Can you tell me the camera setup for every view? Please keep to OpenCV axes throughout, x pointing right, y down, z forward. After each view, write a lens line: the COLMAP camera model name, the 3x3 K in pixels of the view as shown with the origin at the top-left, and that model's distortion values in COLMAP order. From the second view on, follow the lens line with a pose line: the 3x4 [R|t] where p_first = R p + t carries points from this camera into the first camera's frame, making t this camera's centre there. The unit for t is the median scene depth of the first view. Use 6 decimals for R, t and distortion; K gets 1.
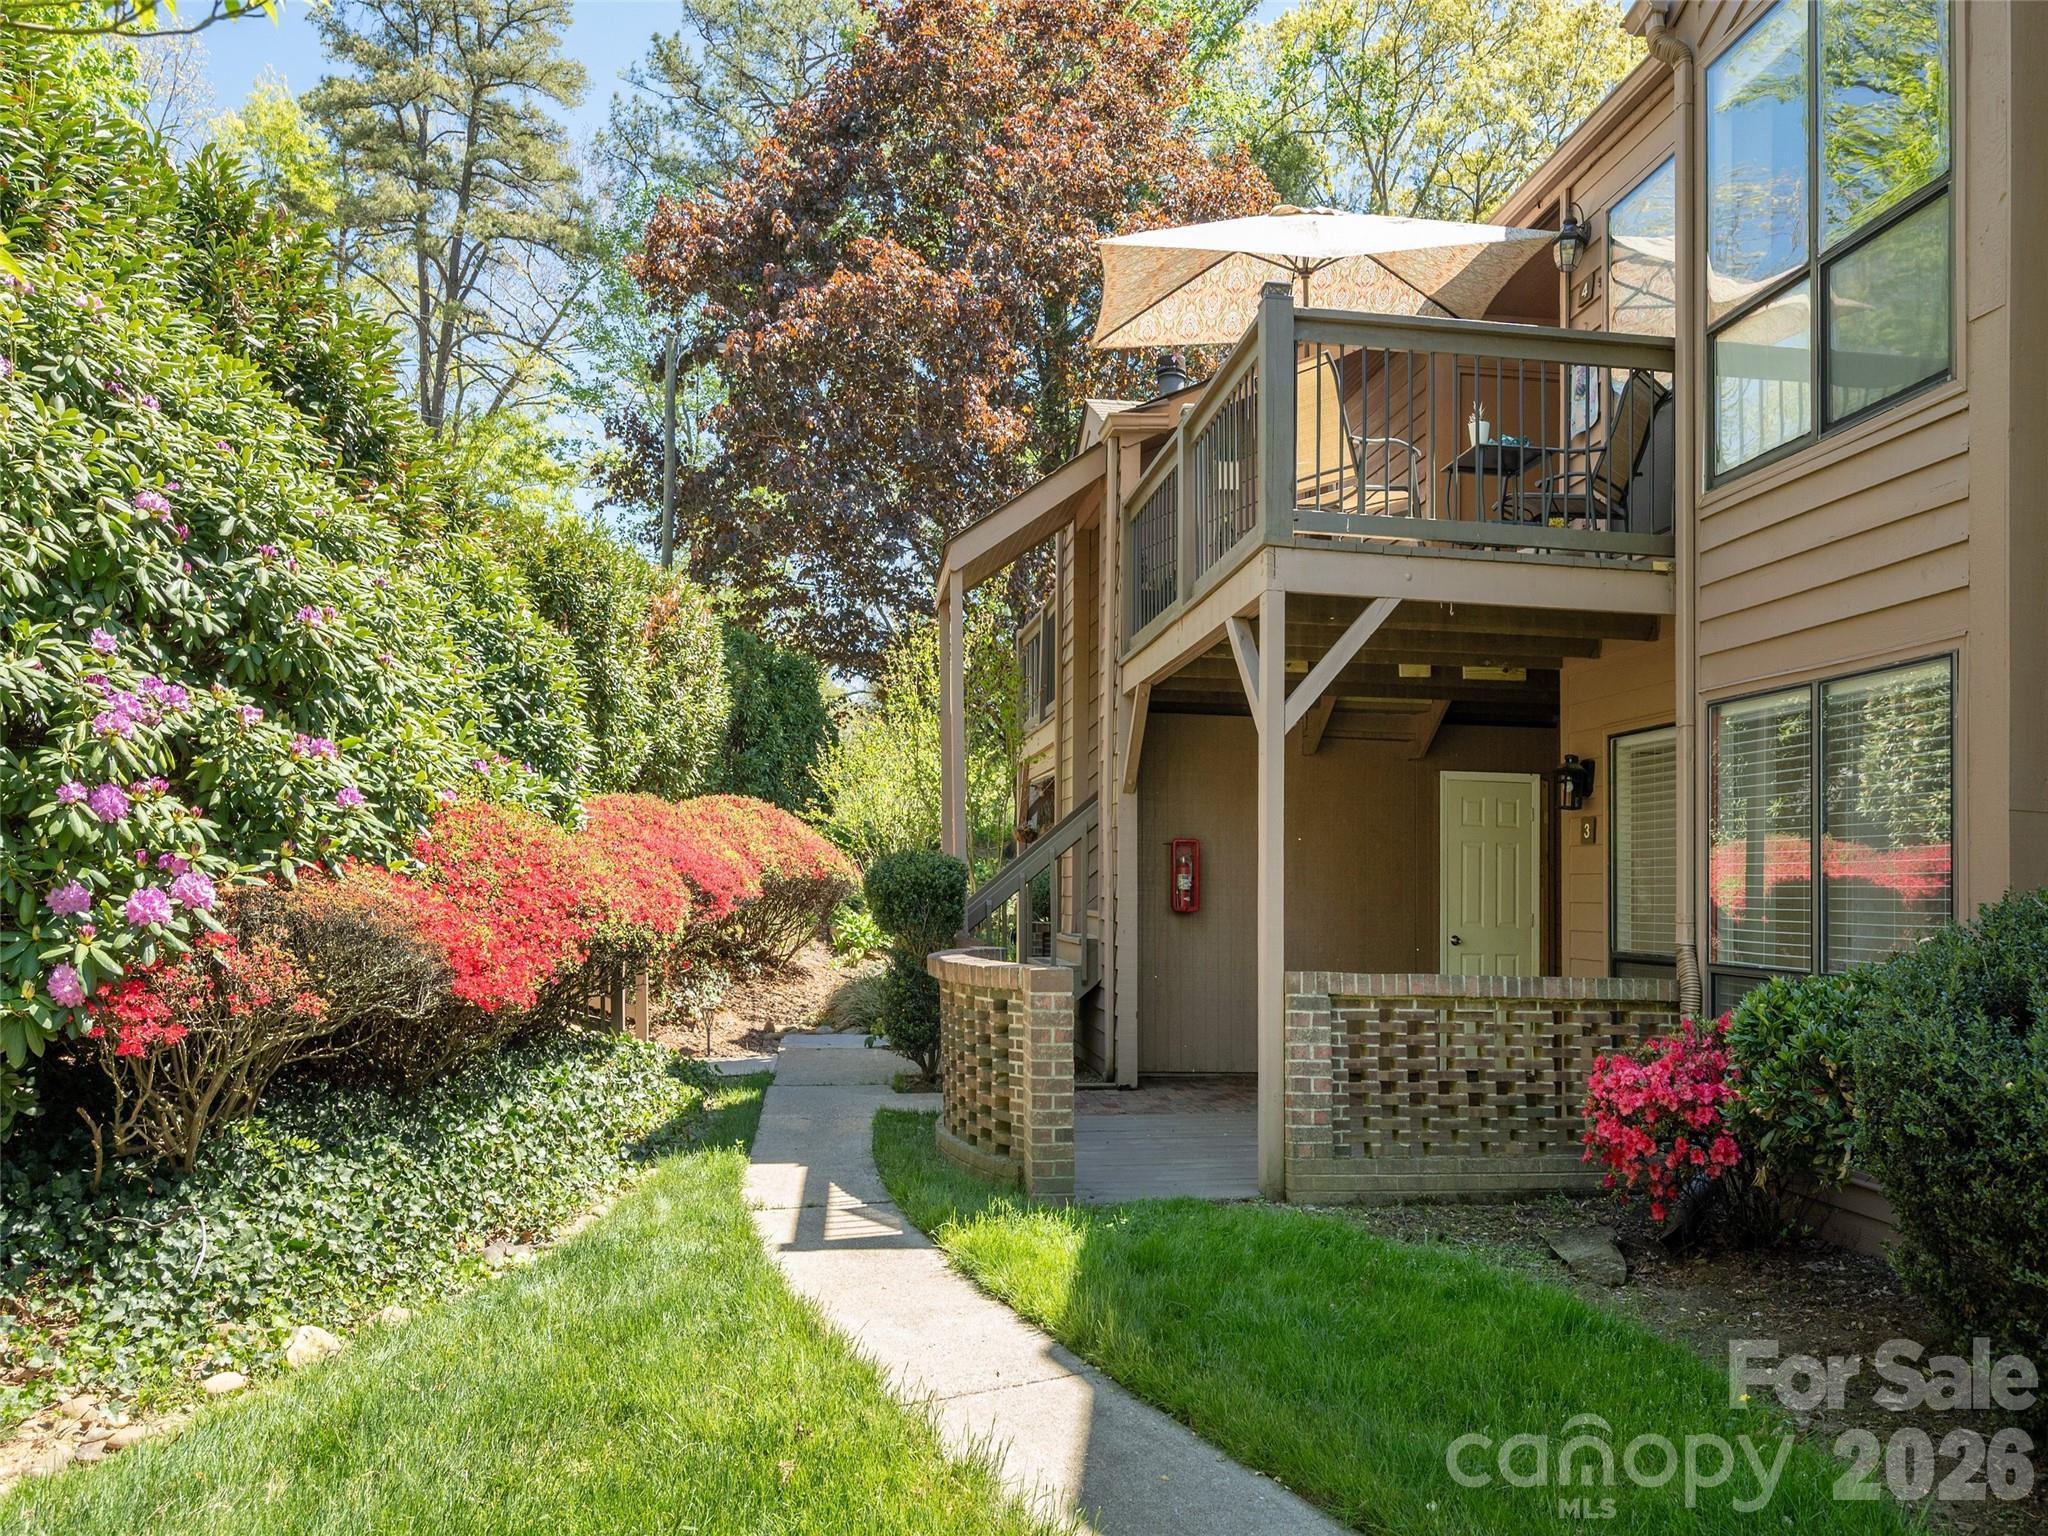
lens RADIAL K [[1311.4, 0, 1022.5], [0, 1311.4, 768.5], [0, 0, 1]] dist [-0.002134, -0.000521]
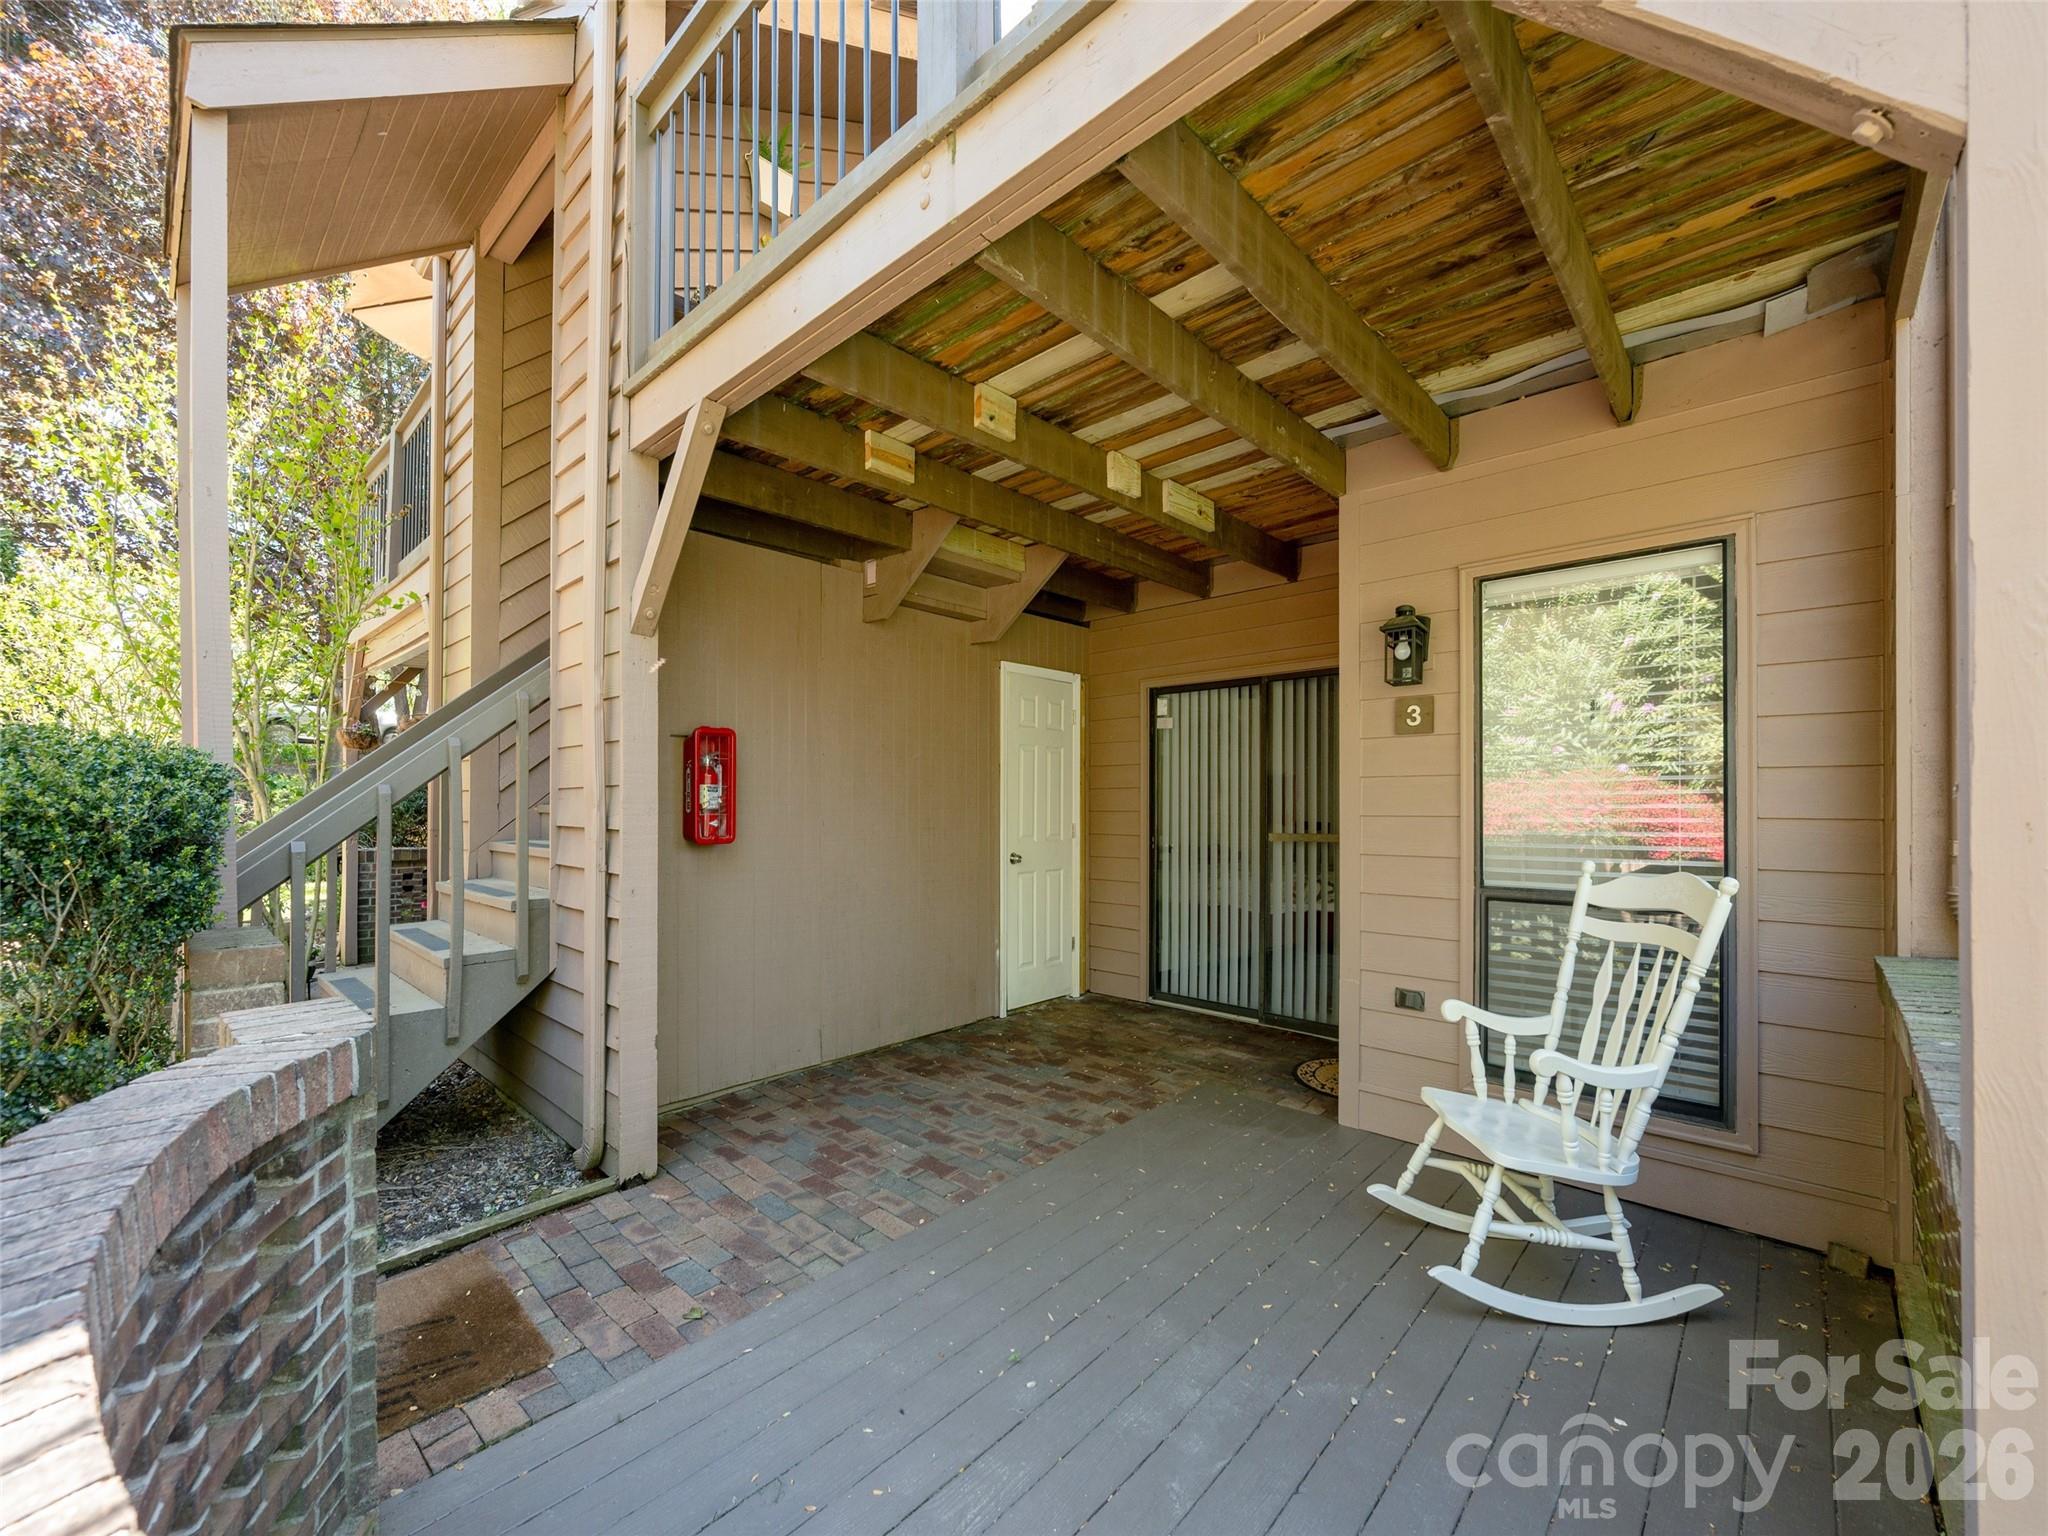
lens RADIAL K [[824.2, 0, 1023.4], [0, 824.2, 773.5], [0, 0, 1]] dist [-0.015699, -0.000153]
pose [[0.768954, 0.000779, 0.639304, -0.012263], [-0.046677, 0.997399, 0.054928, 0.046884], [-0.637598, -0.072078, 0.766990, 0.601617]]
